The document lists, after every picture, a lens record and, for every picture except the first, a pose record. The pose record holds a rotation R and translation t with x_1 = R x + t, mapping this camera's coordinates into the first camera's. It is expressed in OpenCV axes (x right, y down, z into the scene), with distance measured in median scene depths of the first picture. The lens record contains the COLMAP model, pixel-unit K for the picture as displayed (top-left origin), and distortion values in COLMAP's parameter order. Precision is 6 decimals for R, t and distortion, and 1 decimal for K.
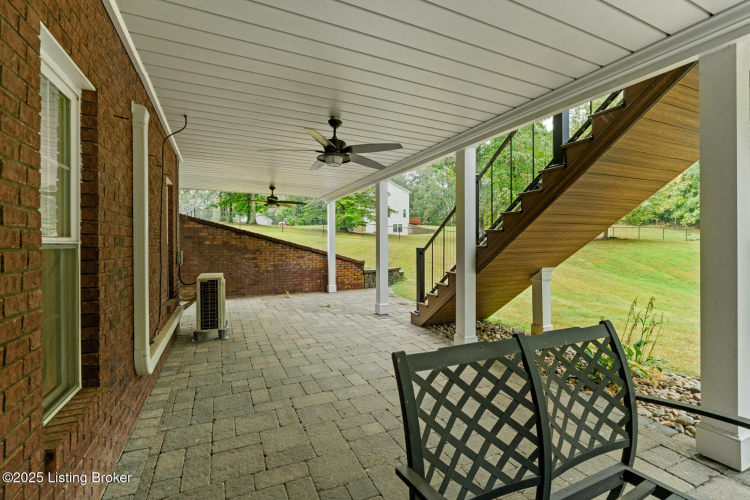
lens RADIAL K [[343.8, 0, 376.8], [0, 343.8, 243.5], [0, 0, 1]] dist [0.001722, 0.000373]
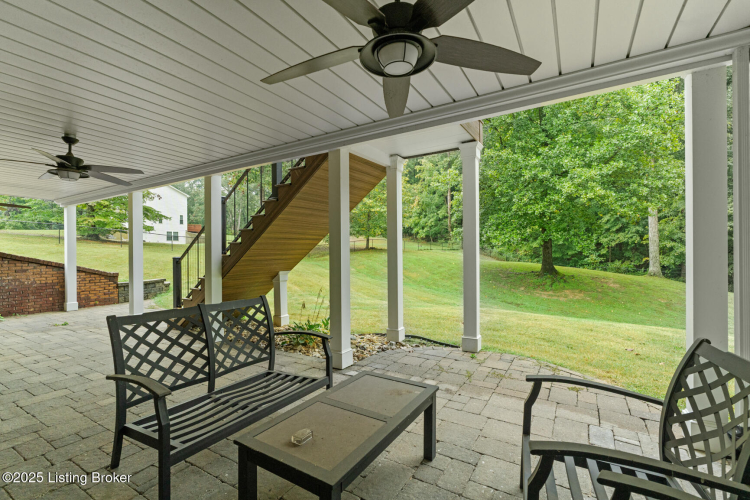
lens RADIAL K [[344.9, 0, 371.3], [0, 344.9, 251.9], [0, 0, 1]] dist [0.000234, 0.000460]
pose [[0.836043, -0.002901, 0.548657, 0.049899], [0.005111, 0.999984, -0.002500, 0.001029], [-0.548641, 0.004894, 0.836044, -0.285415]]
